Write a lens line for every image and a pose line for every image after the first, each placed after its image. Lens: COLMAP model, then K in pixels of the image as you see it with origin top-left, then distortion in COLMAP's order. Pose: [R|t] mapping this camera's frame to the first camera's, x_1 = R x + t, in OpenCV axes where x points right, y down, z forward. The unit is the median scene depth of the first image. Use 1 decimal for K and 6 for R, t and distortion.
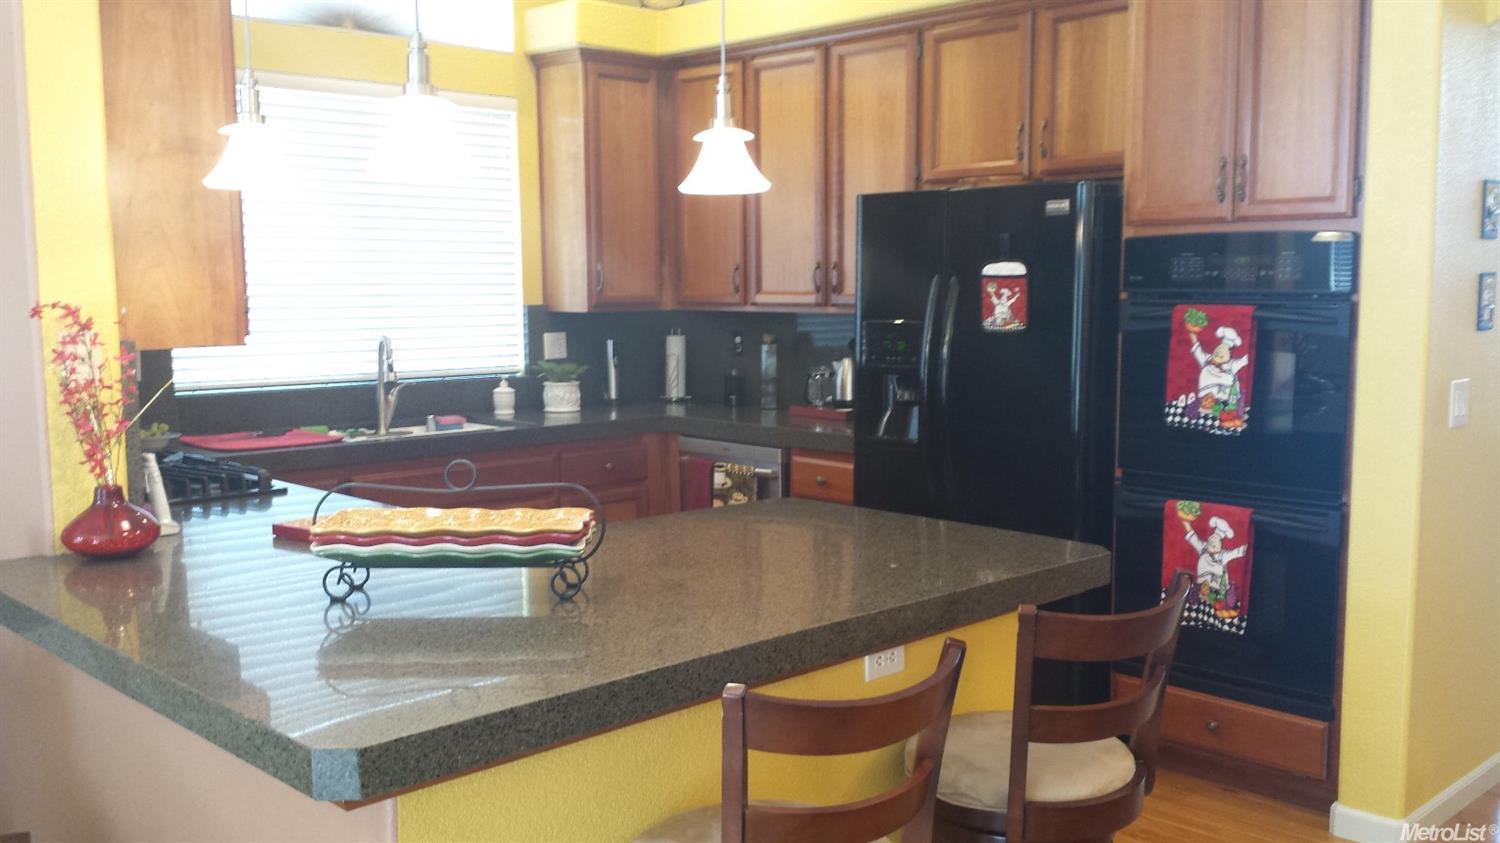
lens RADIAL K [[1367.5, 0, 747.4], [0, 1367.5, 451.9], [0, 0, 1]] dist [0.164807, -0.391472]
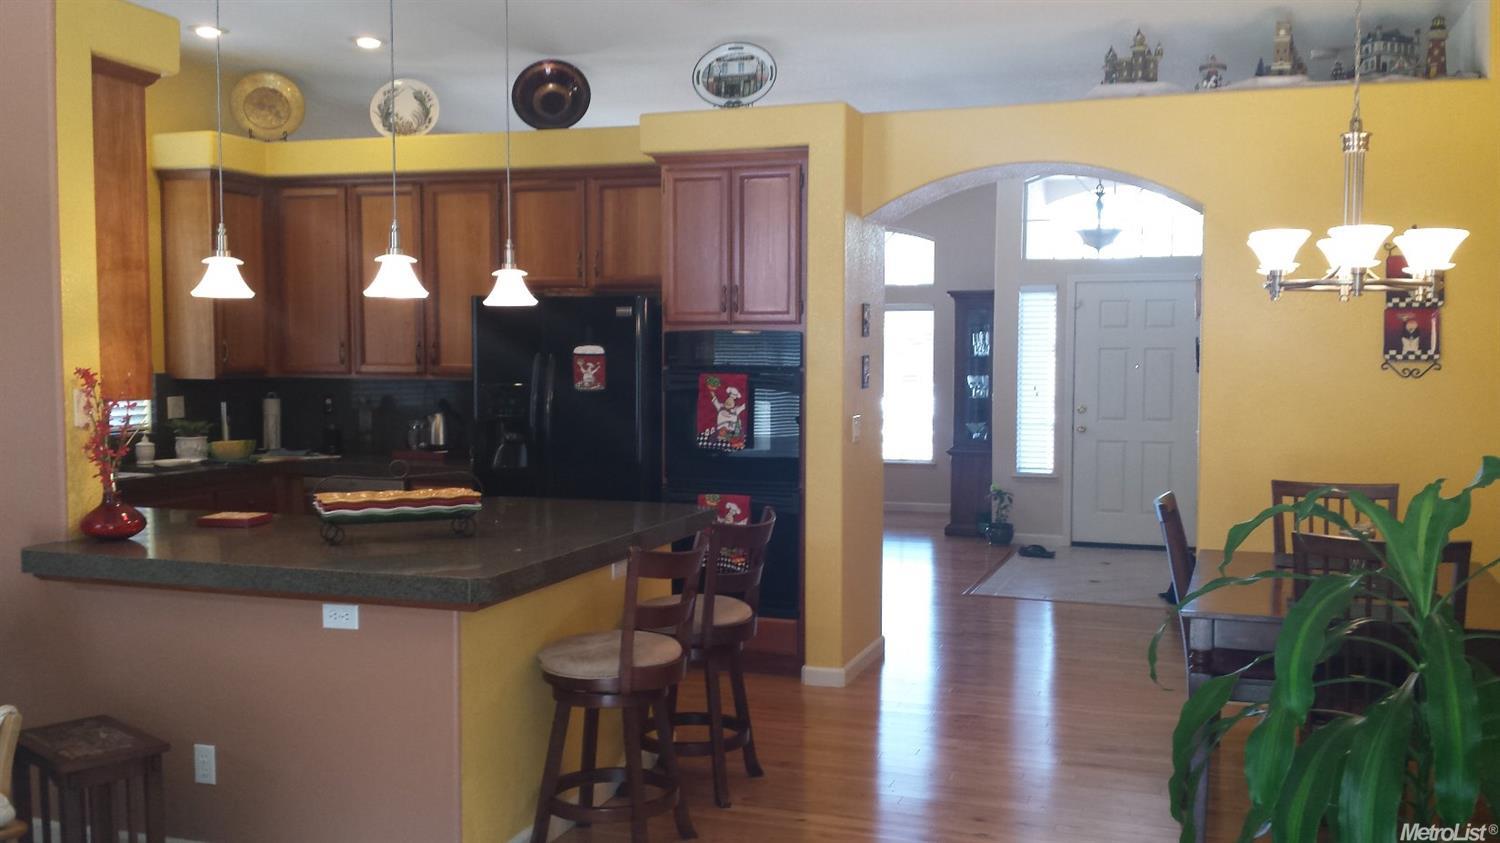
lens RADIAL K [[1367.5, 0, 747.4], [0, 1367.5, 451.9], [0, 0, 1]] dist [0.164807, -0.391472]
pose [[0.891869, -0.025705, 0.451564, -0.340525], [0.049758, 0.997900, -0.041470, 0.050609], [-0.449549, 0.059455, 0.891275, -0.417493]]
